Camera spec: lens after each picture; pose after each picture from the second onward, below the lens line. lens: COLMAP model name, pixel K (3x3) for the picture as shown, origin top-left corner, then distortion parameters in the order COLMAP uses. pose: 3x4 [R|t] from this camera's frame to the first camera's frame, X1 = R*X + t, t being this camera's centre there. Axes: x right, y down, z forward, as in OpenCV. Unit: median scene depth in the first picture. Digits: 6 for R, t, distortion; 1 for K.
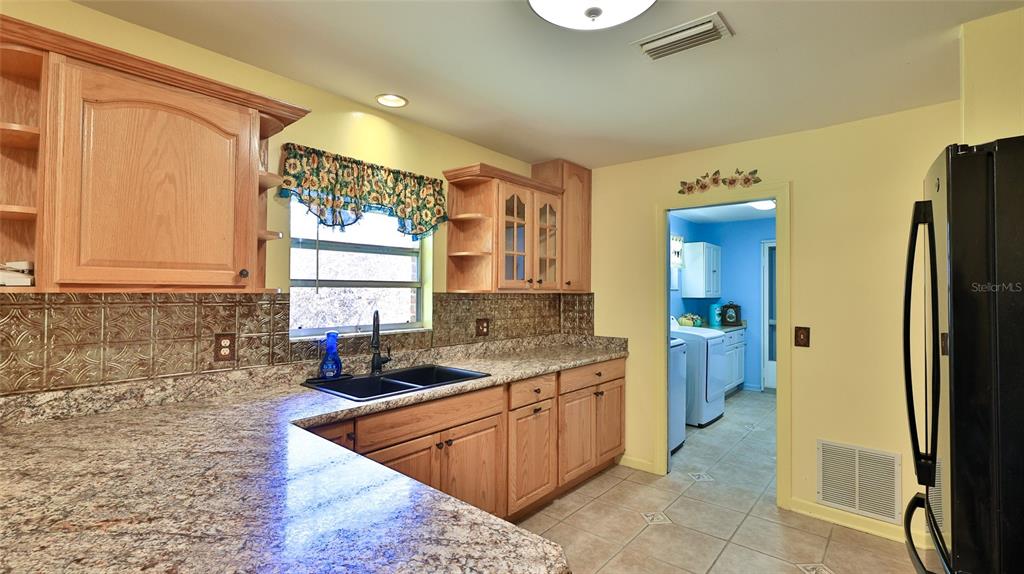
lens RADIAL K [[455.0, 0, 510.0], [0, 455.0, 284.5], [0, 0, 1]] dist [0.002228, 0.000429]
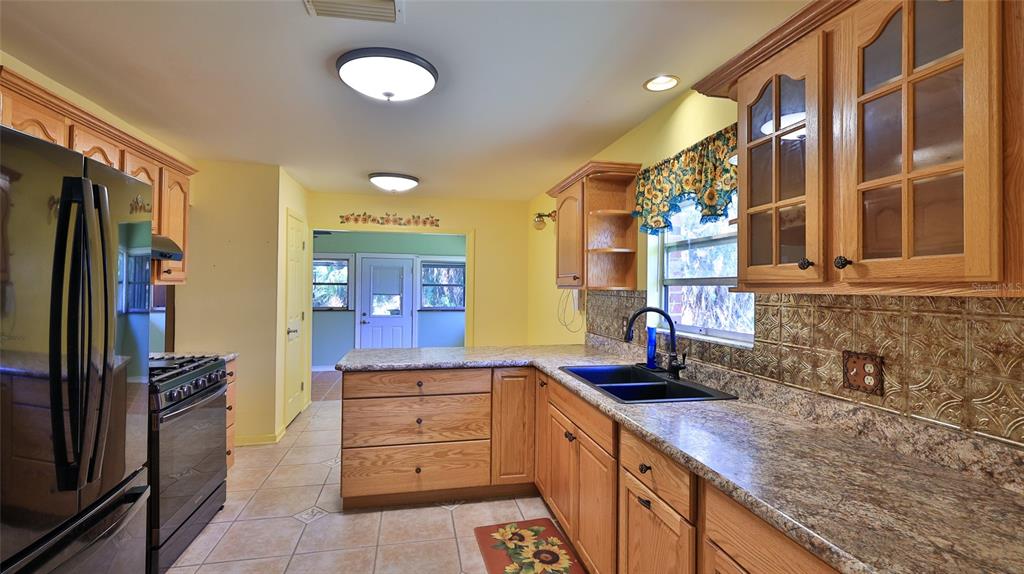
lens RADIAL K [[455.0, 0, 513.8], [0, 455.0, 281.3], [0, 0, 1]] dist [0.002228, 0.000429]
pose [[-0.603340, -0.020800, -0.797213, 0.881852], [-0.001287, 0.999684, -0.025108, 0.030402], [0.797483, -0.014123, -0.603176, 1.769557]]
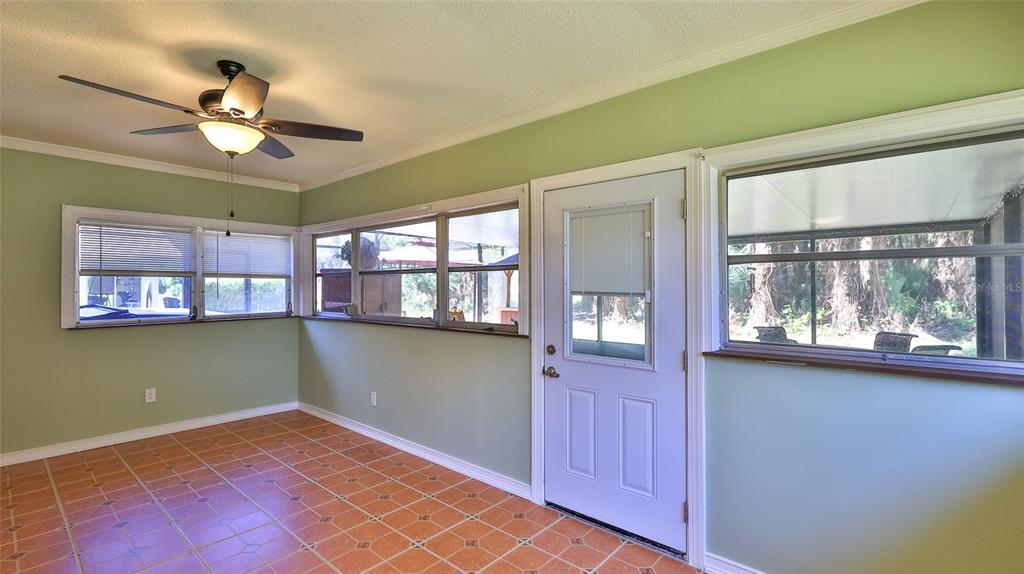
lens RADIAL K [[455.0, 0, 511.5], [0, 455.0, 283.1], [0, 0, 1]] dist [0.002228, 0.000429]
pose [[-0.999944, -0.006828, 0.008085, -1.594454], [-0.007015, 0.999701, -0.023408, 0.049180], [-0.007923, -0.023464, -0.999693, -0.449167]]
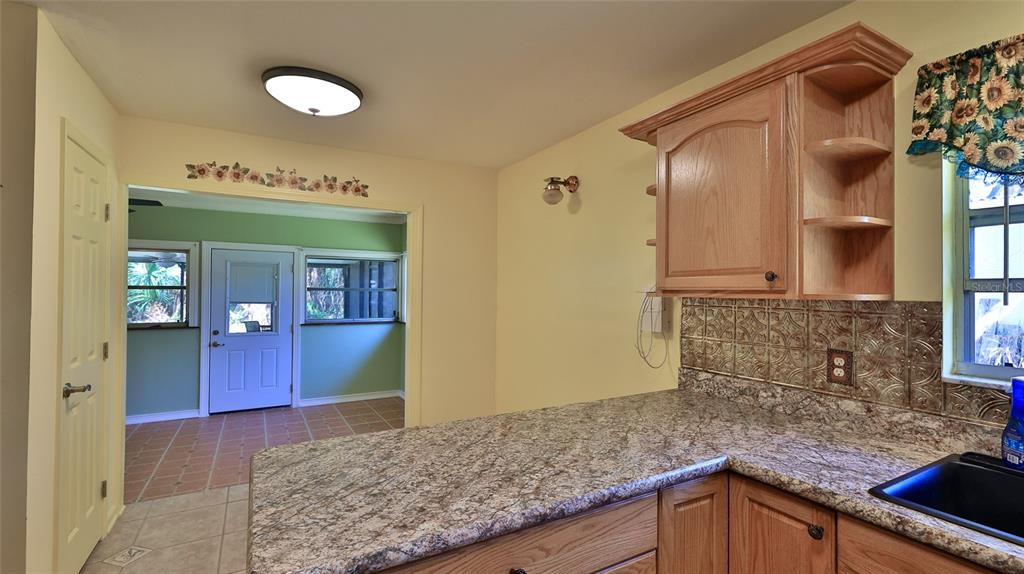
lens RADIAL K [[455.0, 0, 510.5], [0, 455.0, 286.8], [0, 0, 1]] dist [0.002228, 0.000429]
pose [[-0.345884, -0.020061, -0.938063, 0.369159], [0.002431, 0.999749, -0.022276, 0.012982], [0.938274, -0.009985, -0.345748, 0.800215]]
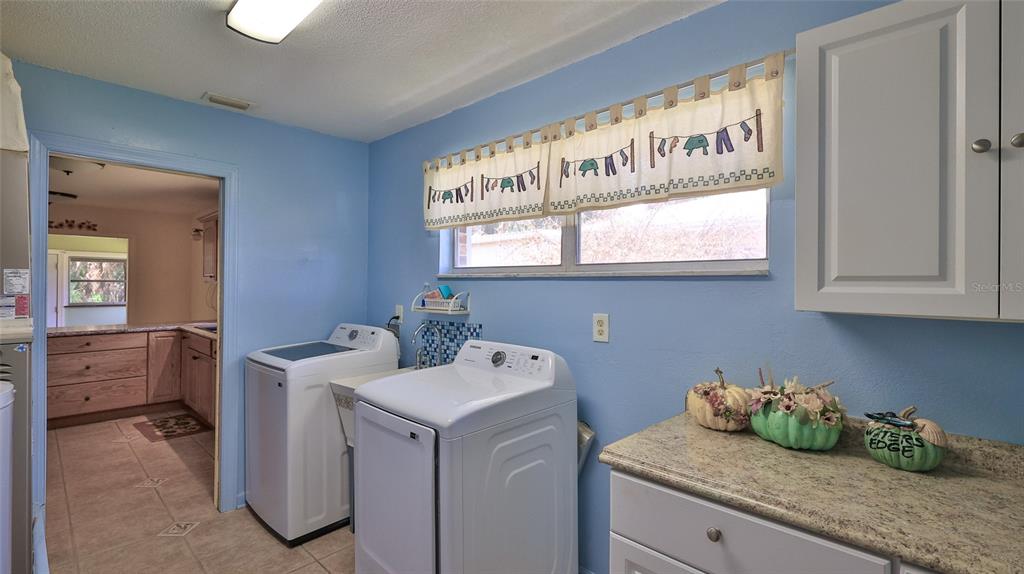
lens RADIAL K [[455.0, 0, 509.4], [0, 455.0, 283.2], [0, 0, 1]] dist [0.002228, 0.000429]
pose [[-0.056124, -0.010284, -0.998371, 2.091644], [0.007658, 0.999913, -0.010731, 0.059703], [0.998394, -0.008248, -0.056041, 2.913140]]
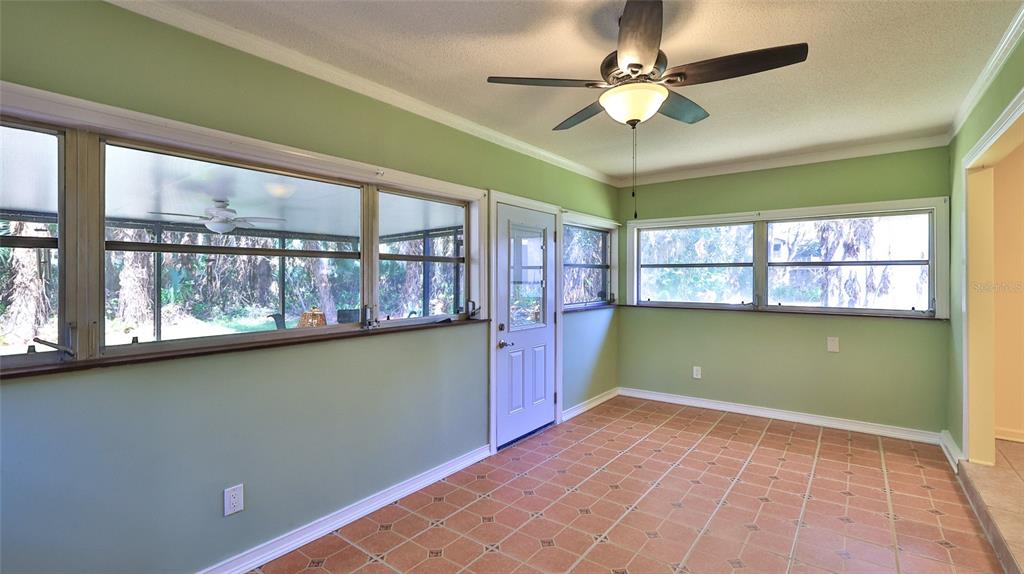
lens RADIAL K [[455.0, 0, 509.5], [0, 455.0, 277.0], [0, 0, 1]] dist [0.002228, 0.000429]
pose [[0.045760, -0.008185, -0.998919, 0.244112], [0.017314, 0.999823, -0.007399, 0.034637], [0.998802, -0.016957, 0.045893, -2.029395]]
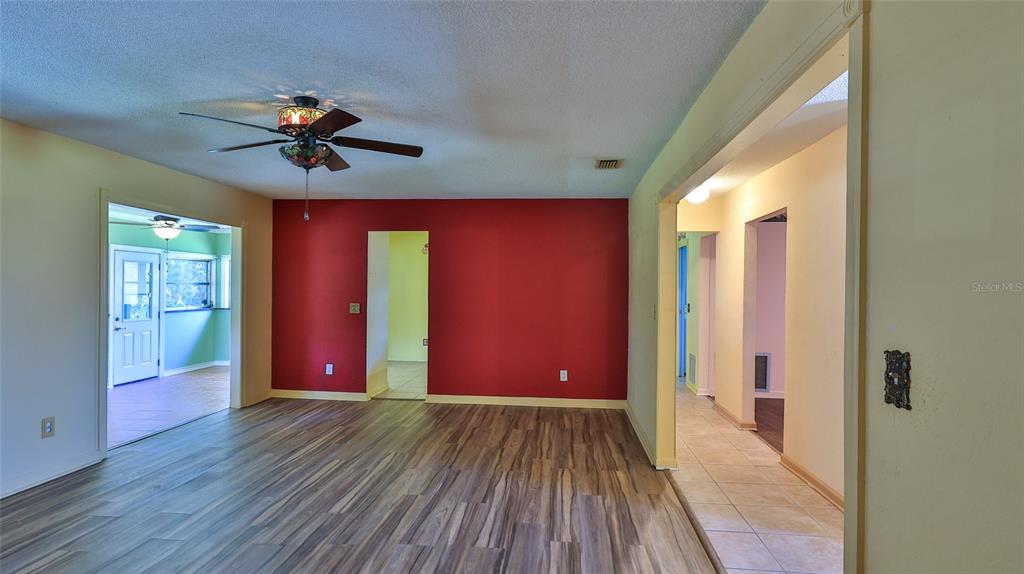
lens RADIAL K [[542.1, 0, 515.0], [0, 542.1, 287.0], [0, 0, 1]] dist [0.000281, 0.000772]
pose [[0.574601, -0.002111, -0.818431, 3.524479], [0.008900, 0.999954, 0.003669, -0.003296], [0.818385, -0.009392, 0.574593, -1.867190]]
